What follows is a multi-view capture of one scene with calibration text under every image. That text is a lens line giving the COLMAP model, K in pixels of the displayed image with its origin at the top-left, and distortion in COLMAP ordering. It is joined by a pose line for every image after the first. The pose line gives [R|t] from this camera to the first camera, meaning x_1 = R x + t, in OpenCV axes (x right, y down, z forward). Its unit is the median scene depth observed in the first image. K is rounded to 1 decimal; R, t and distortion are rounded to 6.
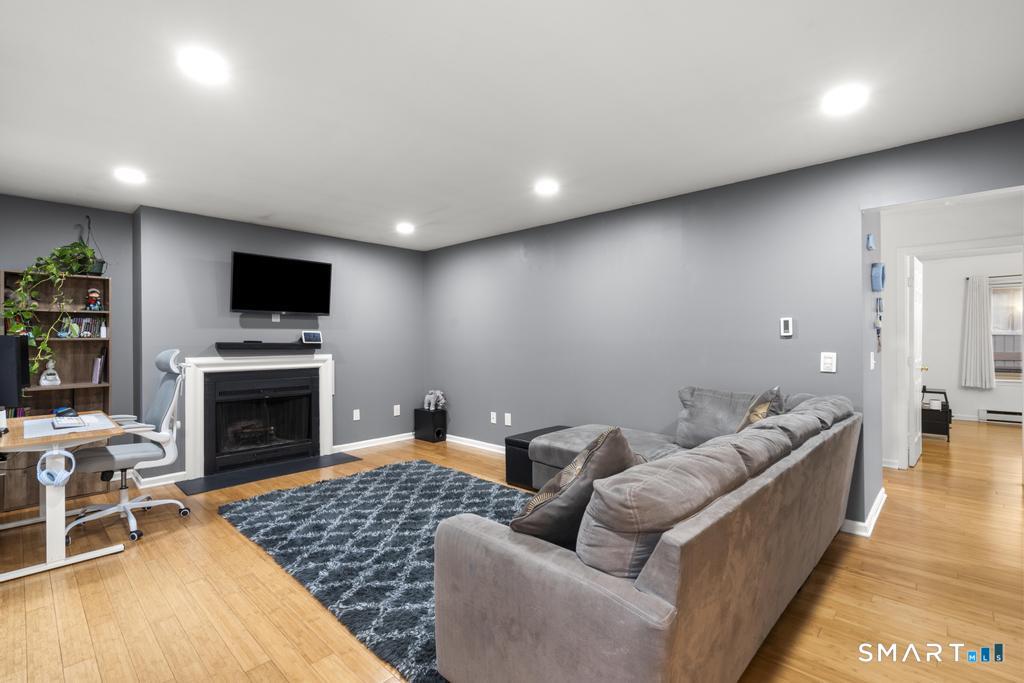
lens RADIAL K [[471.7, 0, 511.7], [0, 471.7, 339.6], [0, 0, 1]] dist [0.000040, 0.000890]
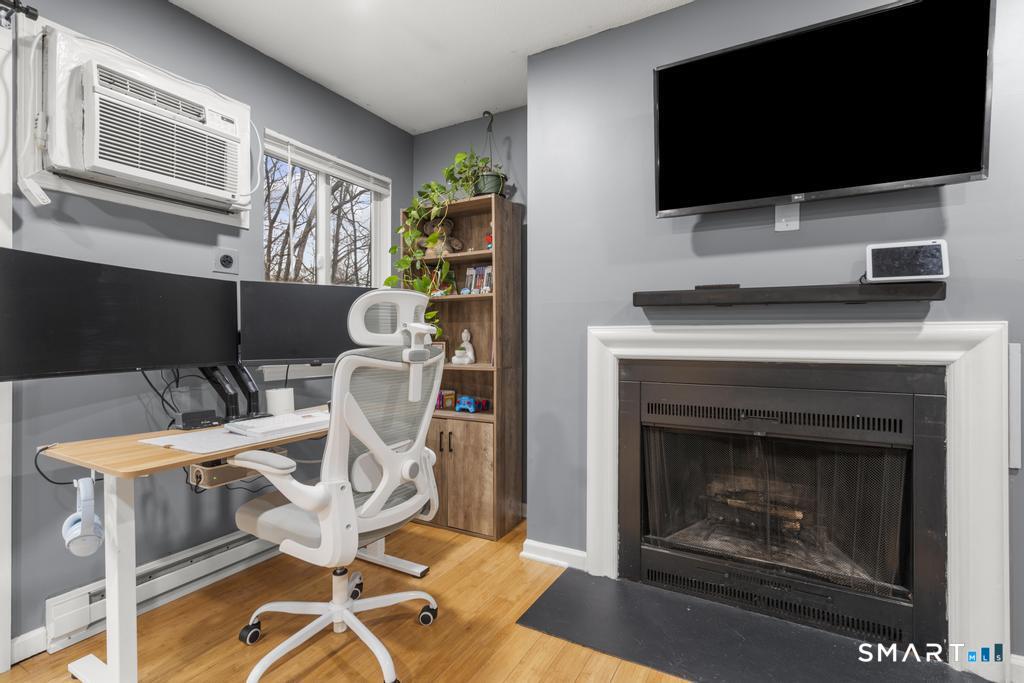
lens RADIAL K [[471.7, 0, 511.7], [0, 471.7, 339.6], [0, 0, 1]] dist [0.000040, 0.000890]
pose [[0.243583, 0.009165, -0.969837, -0.202028], [0.002801, 0.999945, 0.010153, 0.042162], [0.969876, -0.005190, 0.243544, 0.713007]]
